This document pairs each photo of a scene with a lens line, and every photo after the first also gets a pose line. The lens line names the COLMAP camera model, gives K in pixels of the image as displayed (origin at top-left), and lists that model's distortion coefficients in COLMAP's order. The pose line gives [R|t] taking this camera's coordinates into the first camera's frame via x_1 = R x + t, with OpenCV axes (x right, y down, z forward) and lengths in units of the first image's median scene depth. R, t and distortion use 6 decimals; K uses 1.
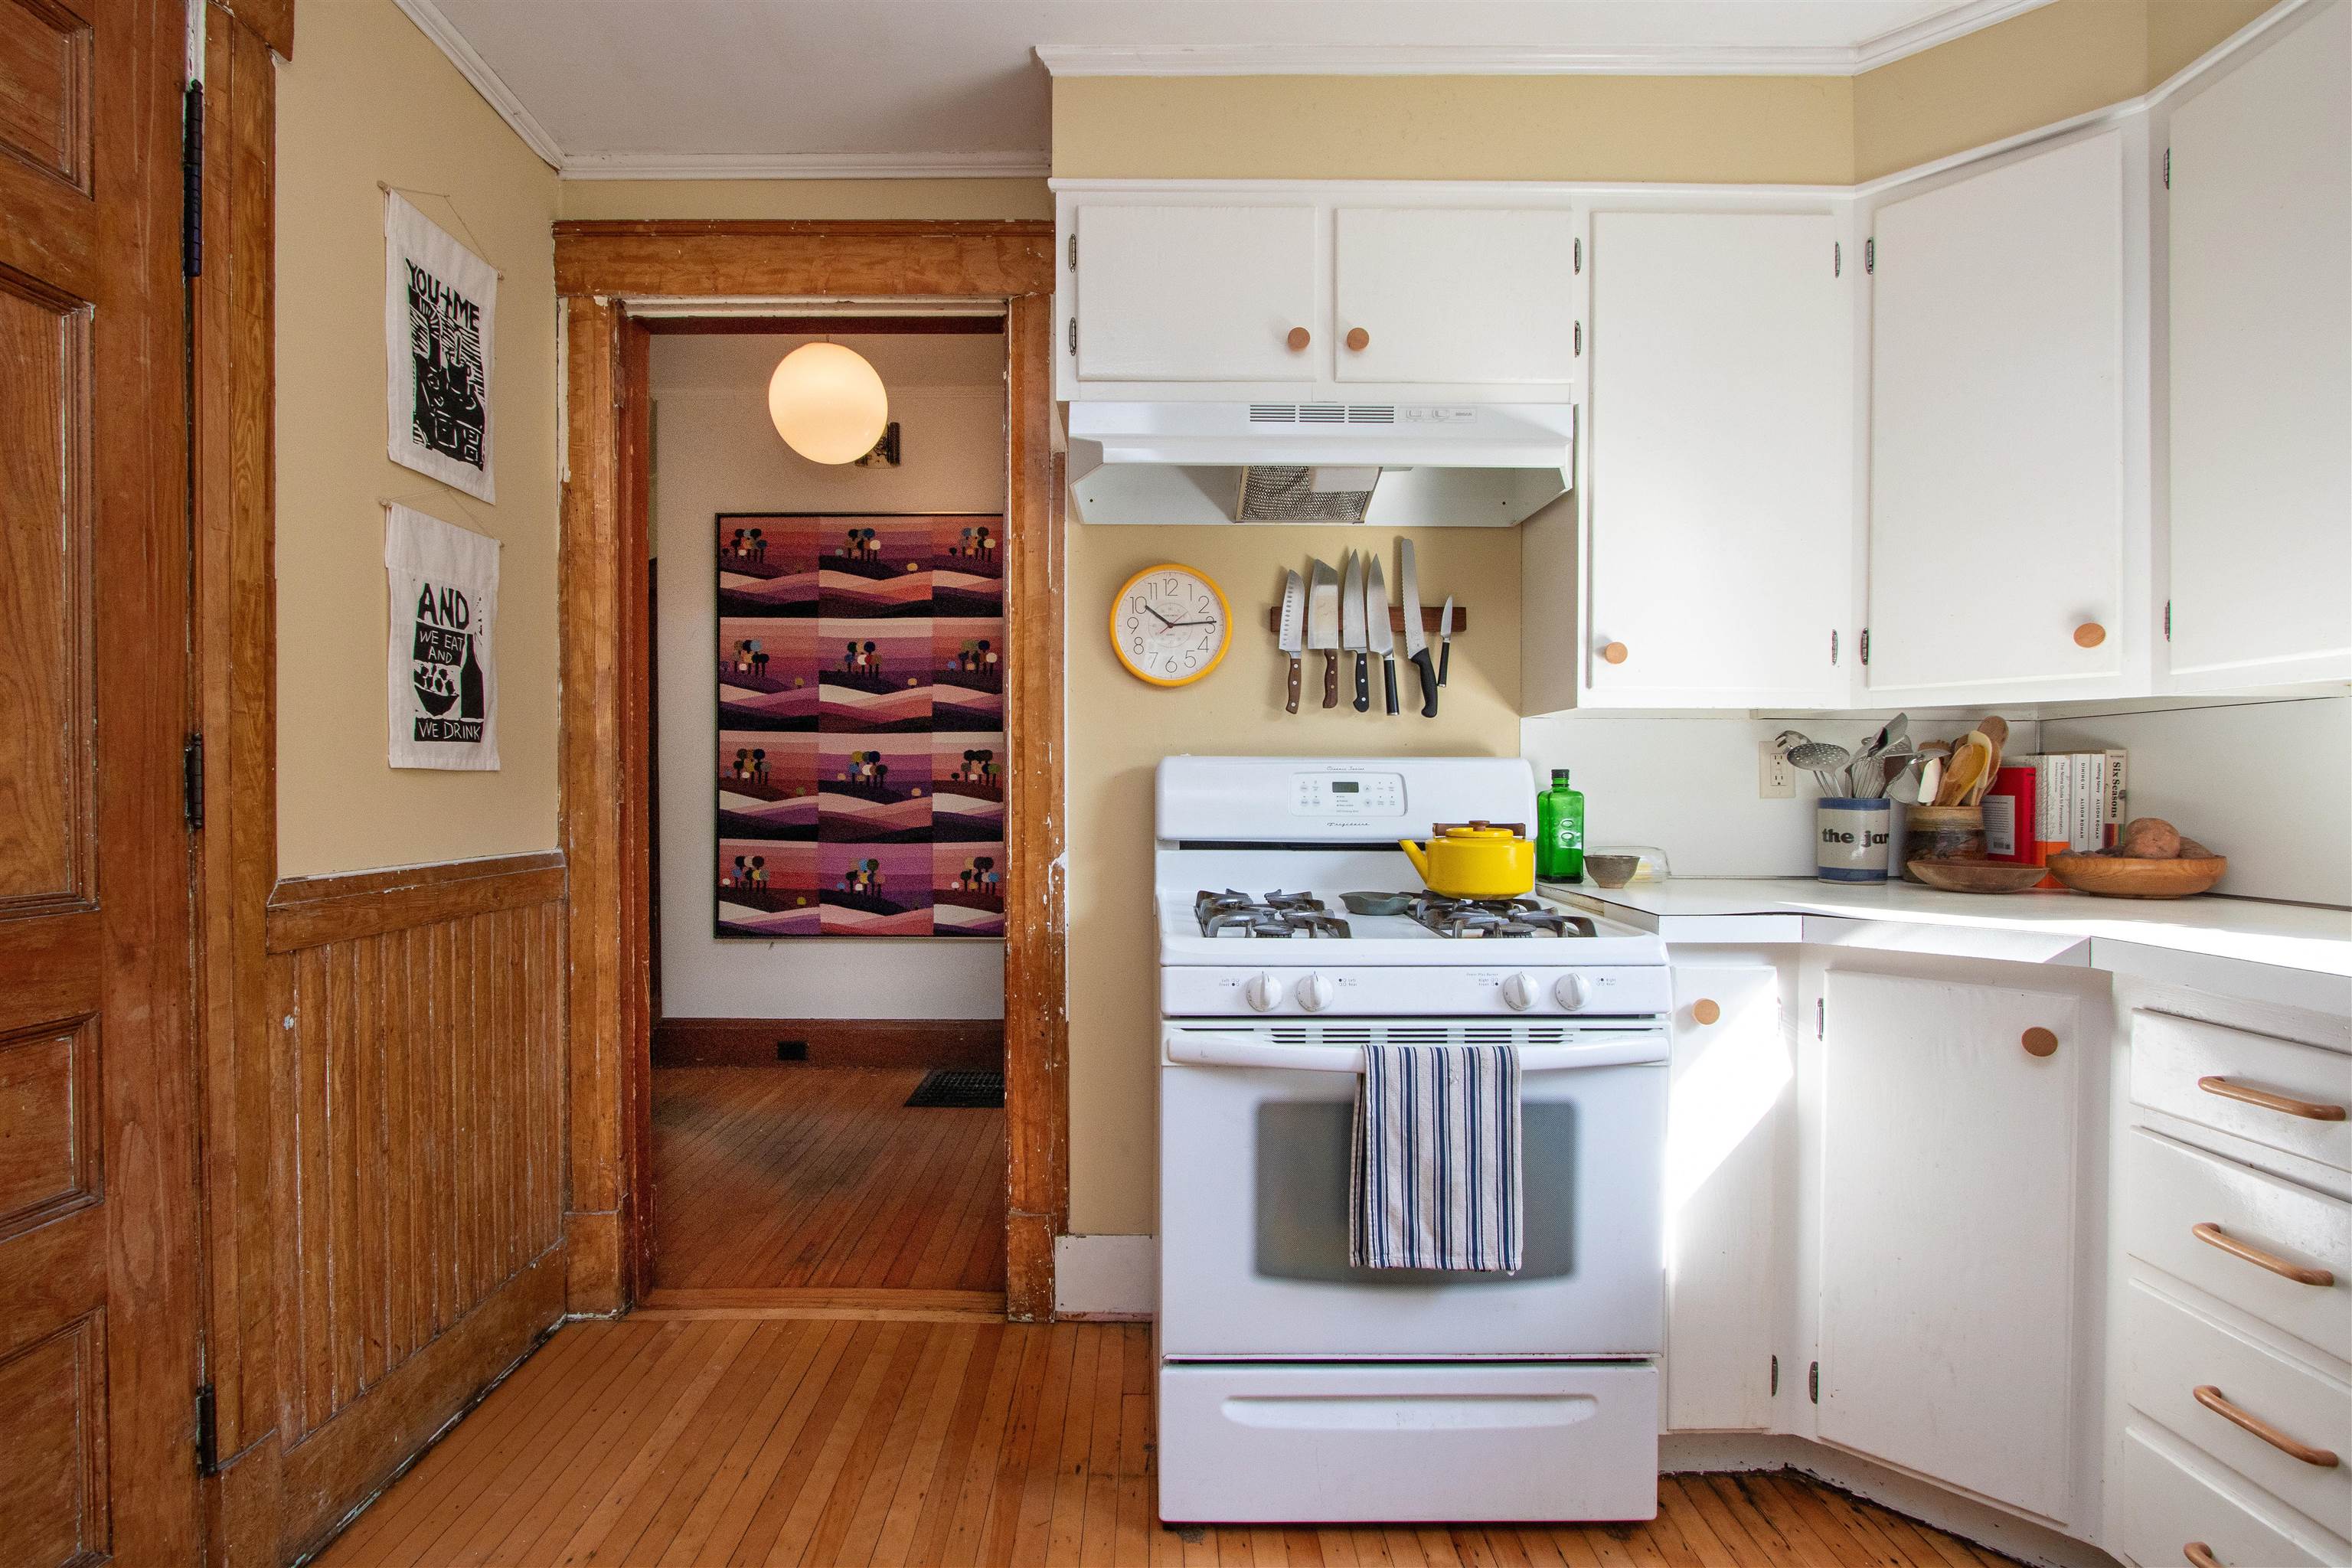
lens RADIAL K [[1127.0, 0, 1178.0], [0, 1127.0, 798.7], [0, 0, 1]] dist [-0.016417, 0.000812]
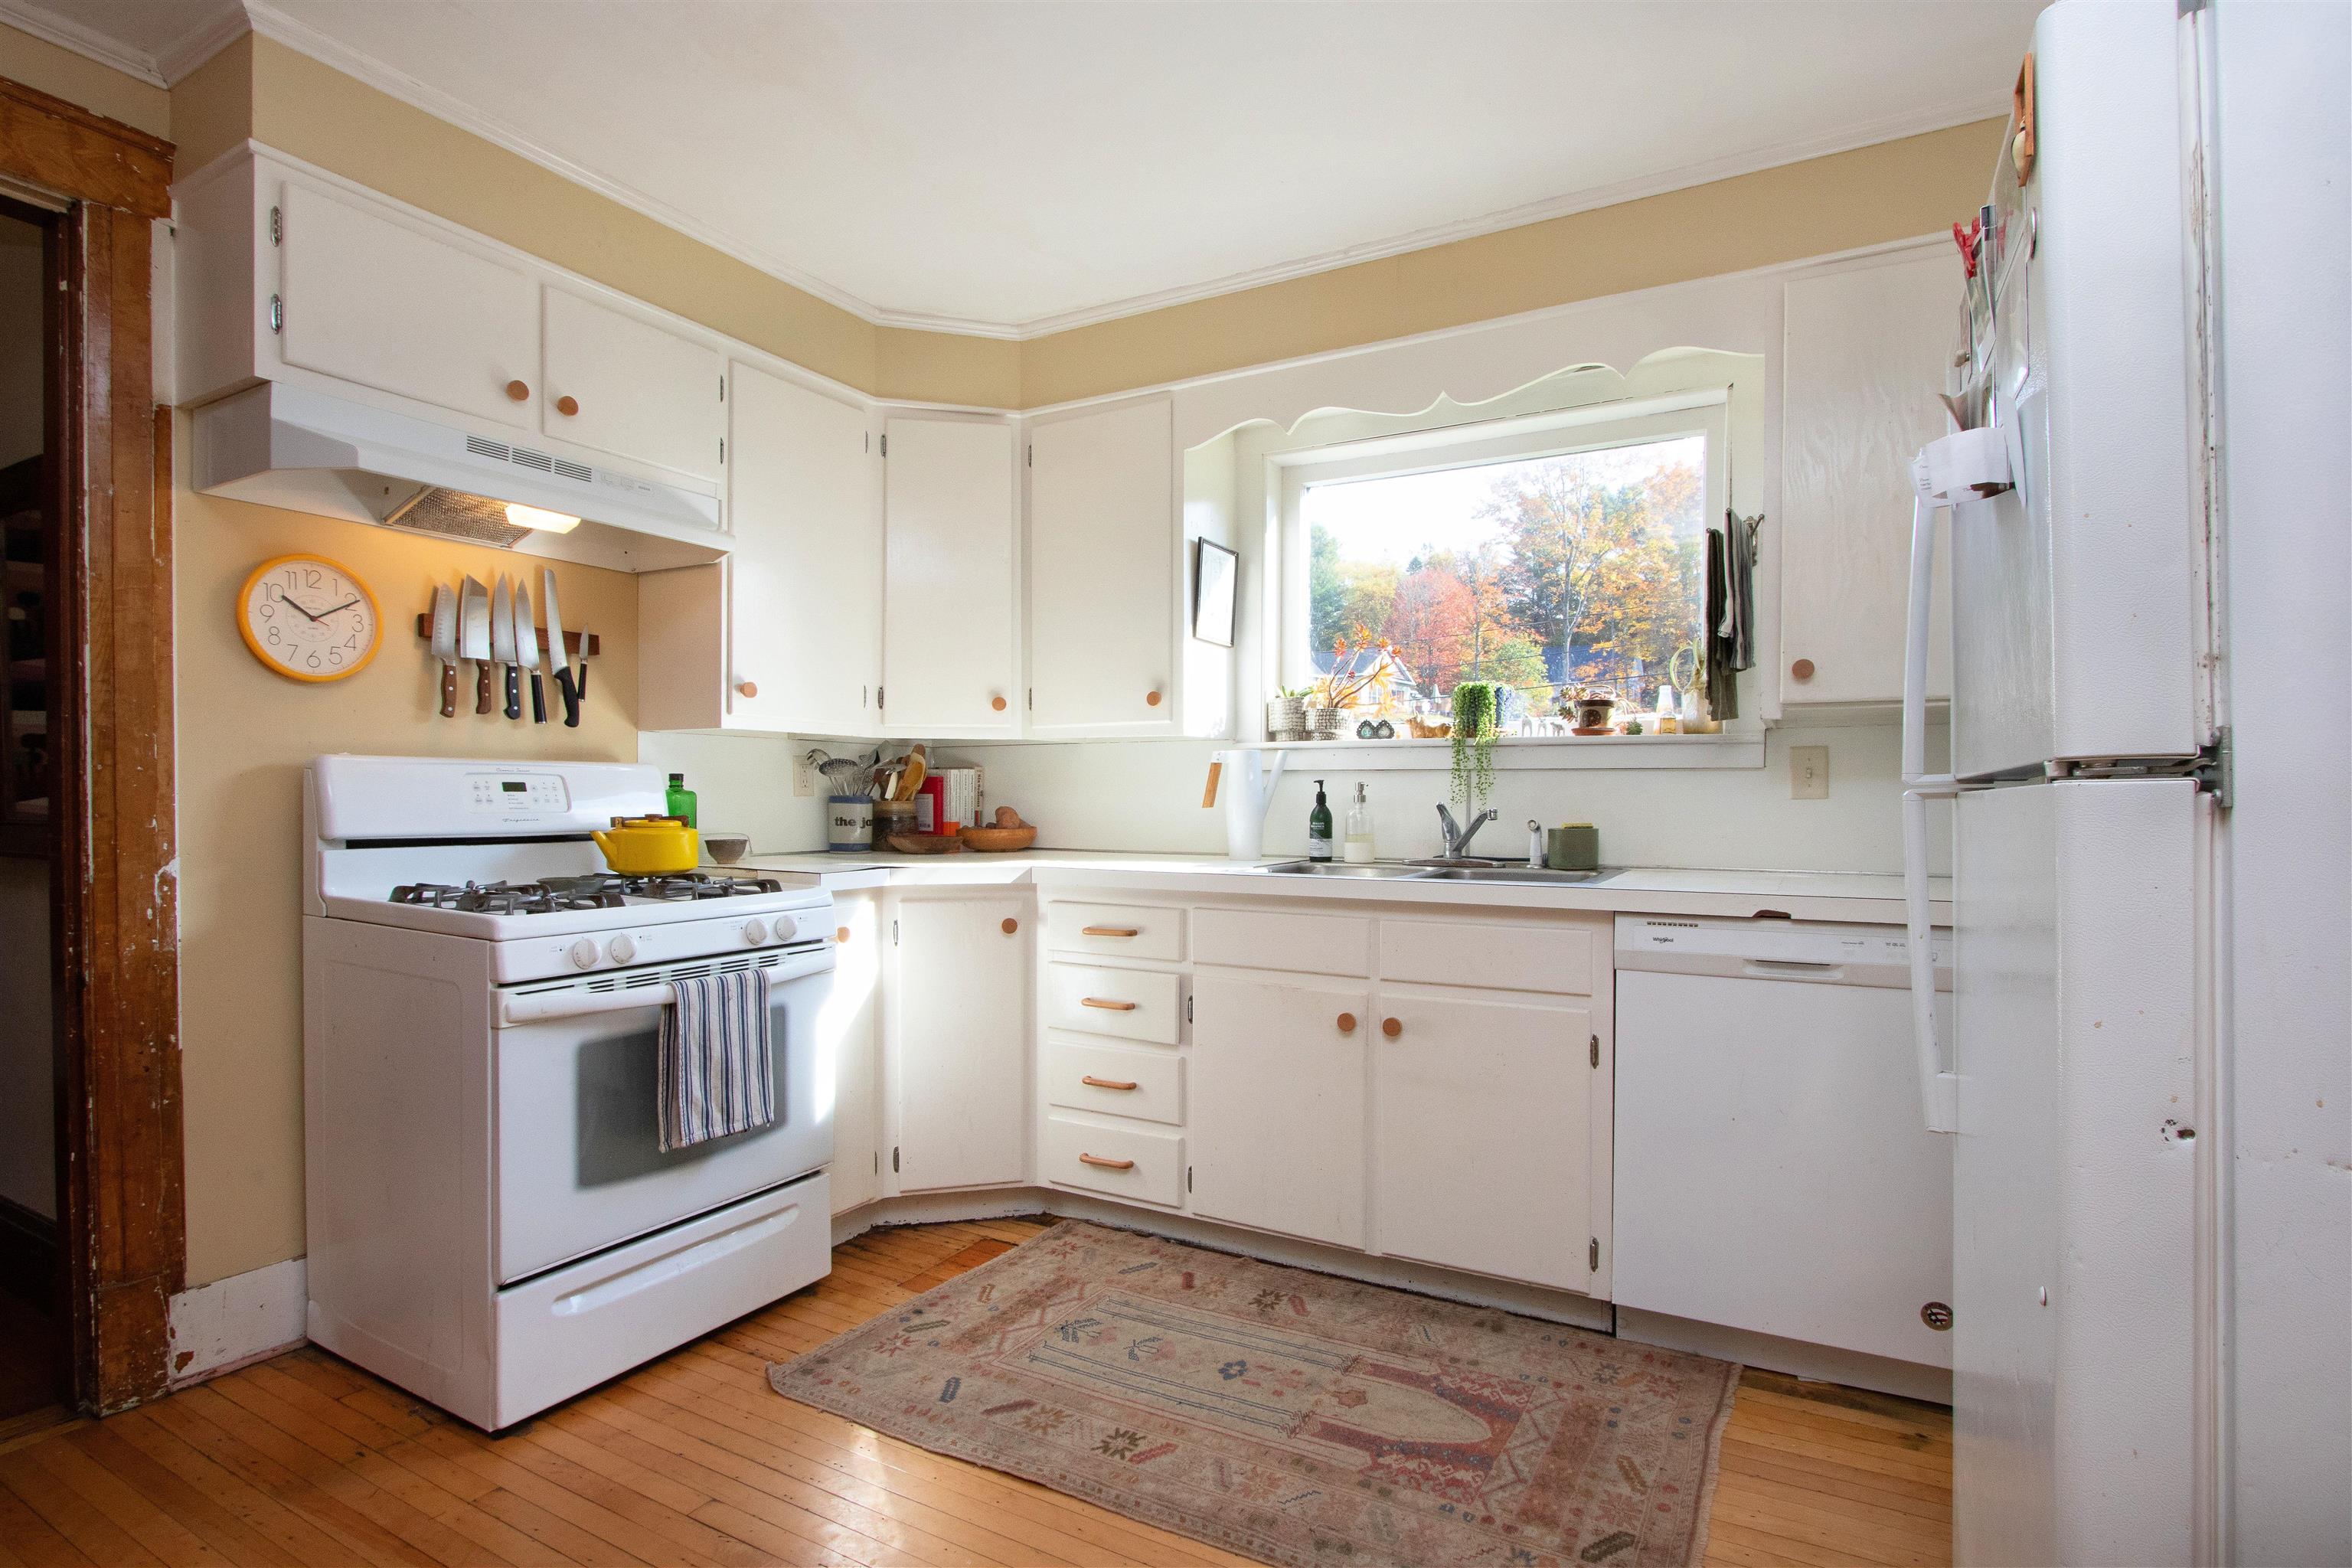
lens RADIAL K [[1152.0, 0, 1177.7], [0, 1152.0, 809.1], [0, 0, 1]] dist [-0.014718, 0.000589]
pose [[0.498684, -0.011701, 0.866705, -0.531521], [0.006220, 0.999931, 0.009921, 0.004719], [-0.866761, 0.000443, 0.498723, -0.141613]]
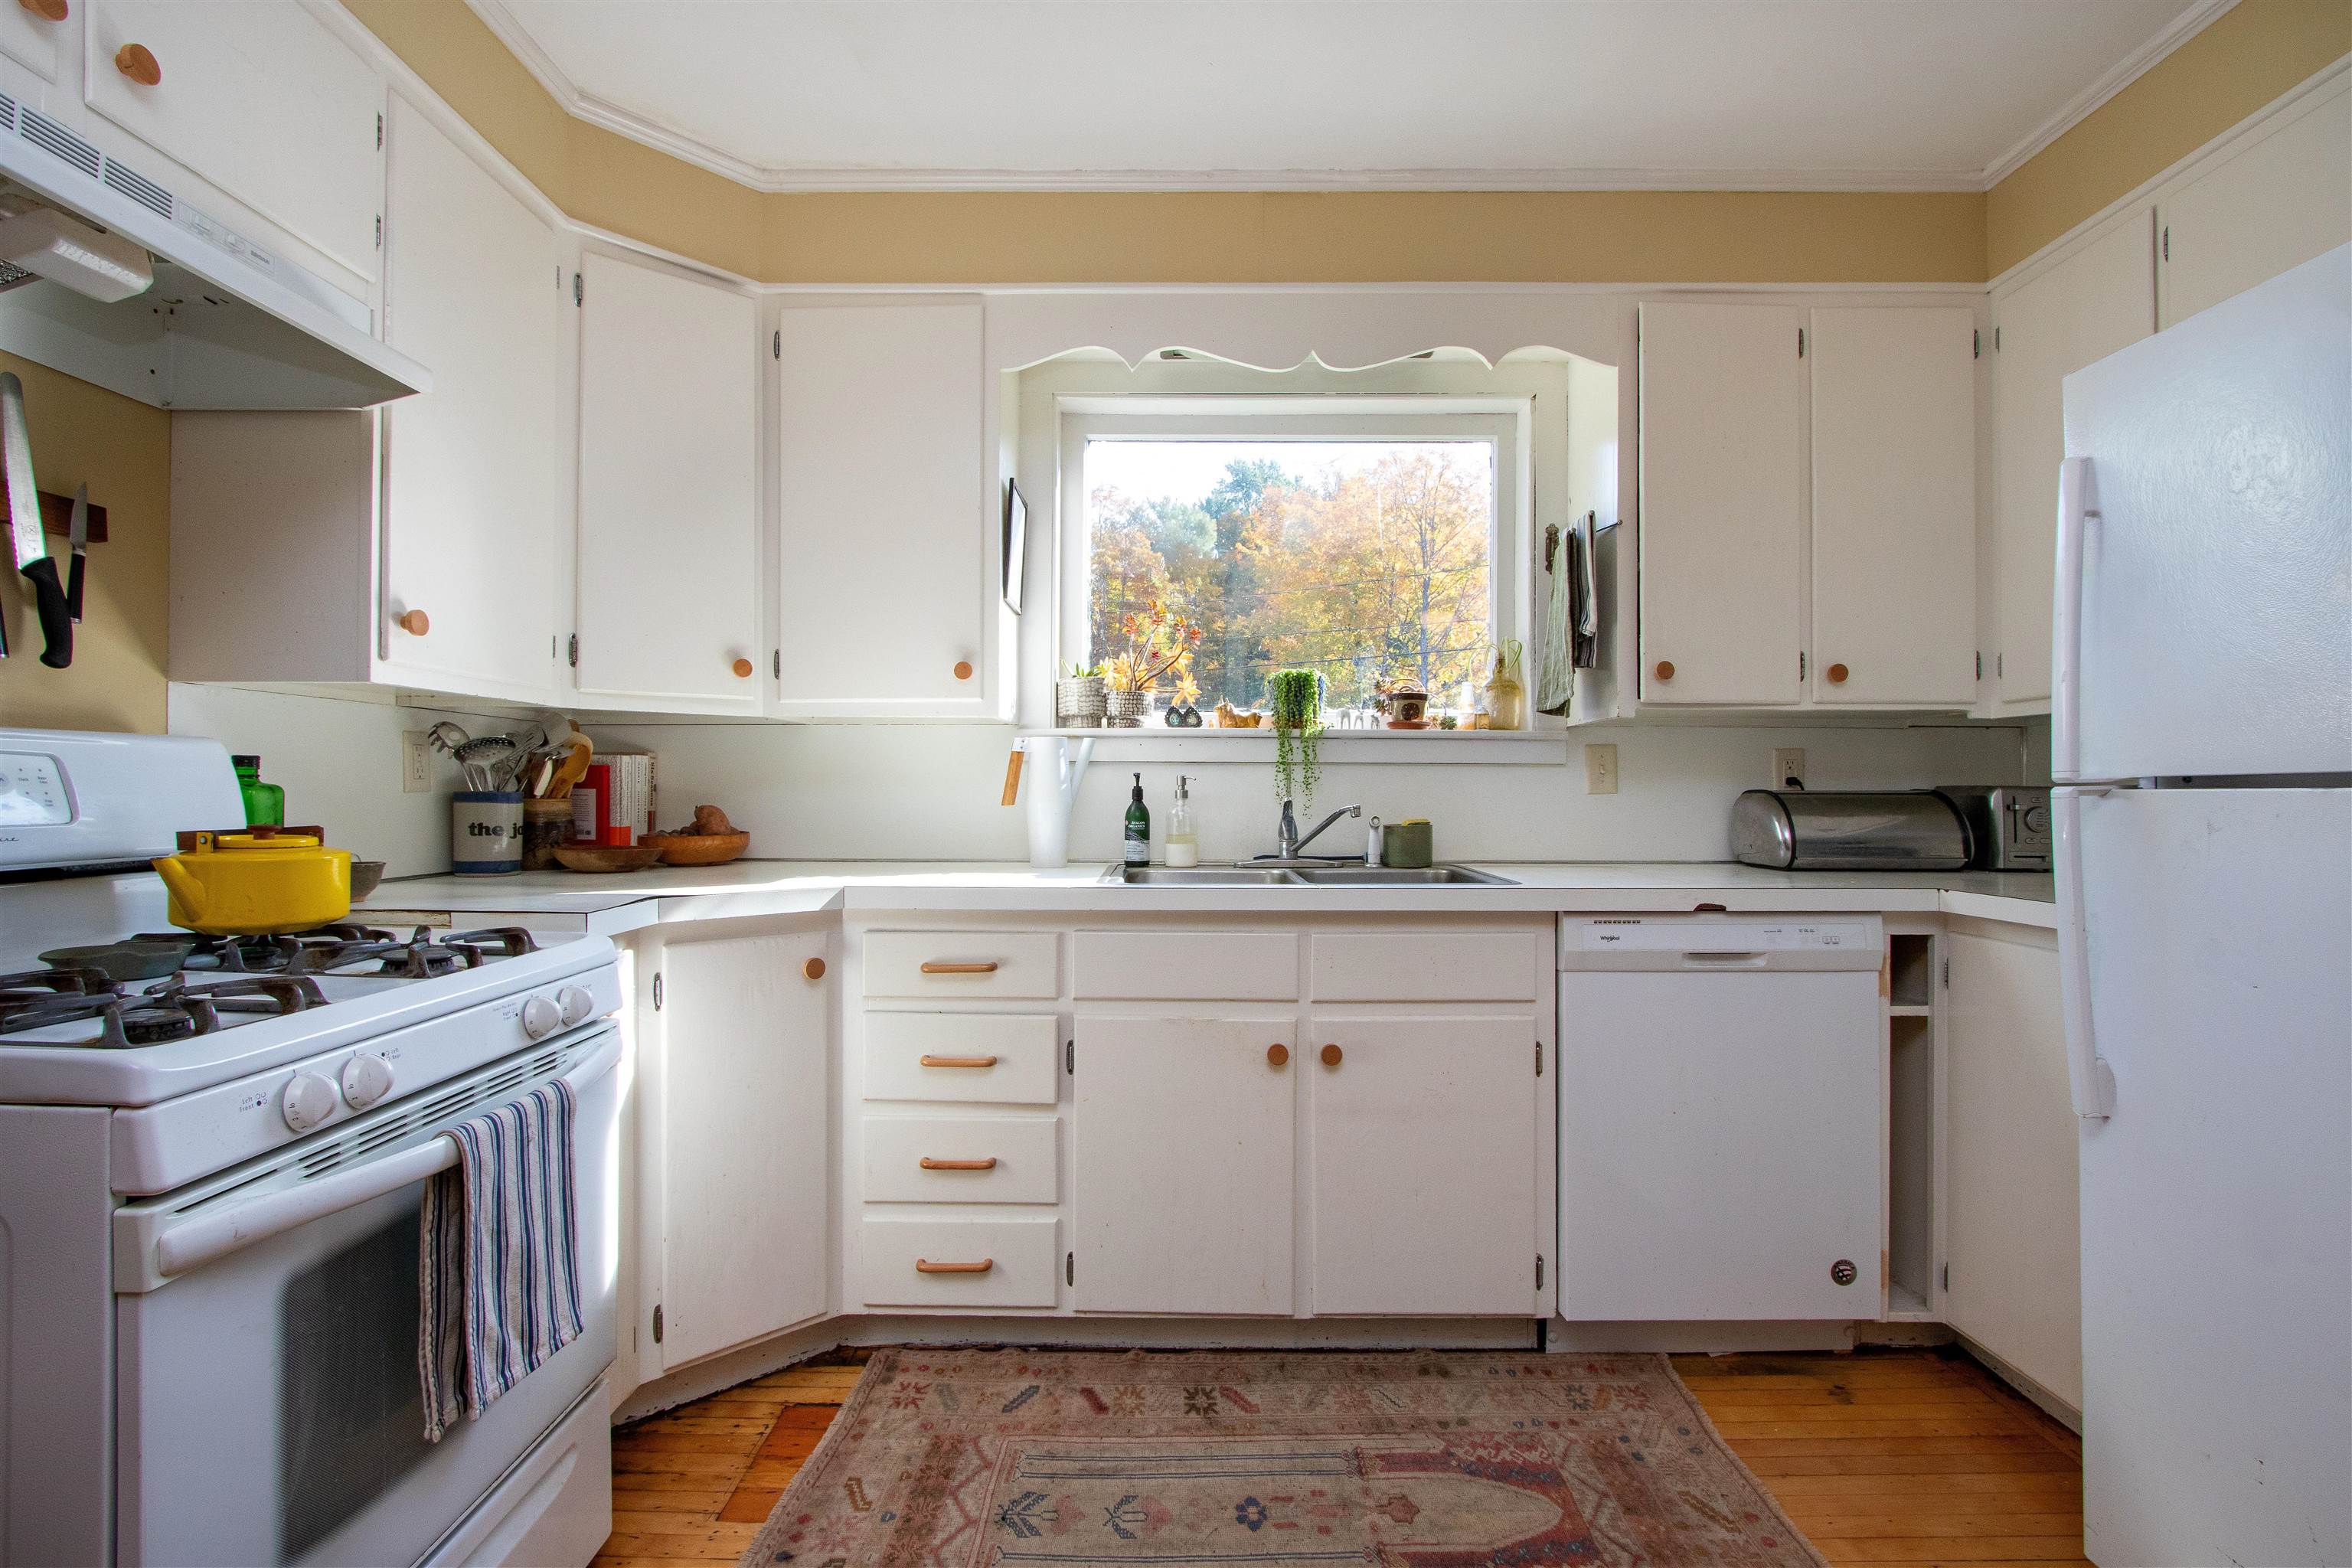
lens RADIAL K [[1122.3, 0, 1170.4], [0, 1122.3, 787.2], [0, 0, 1]] dist [-0.014095, 0.000648]
pose [[0.029213, -0.000582, 0.999573, -0.414545], [0.006218, 0.999981, 0.000401, -0.001257], [-0.999554, 0.006203, 0.029216, 0.374183]]
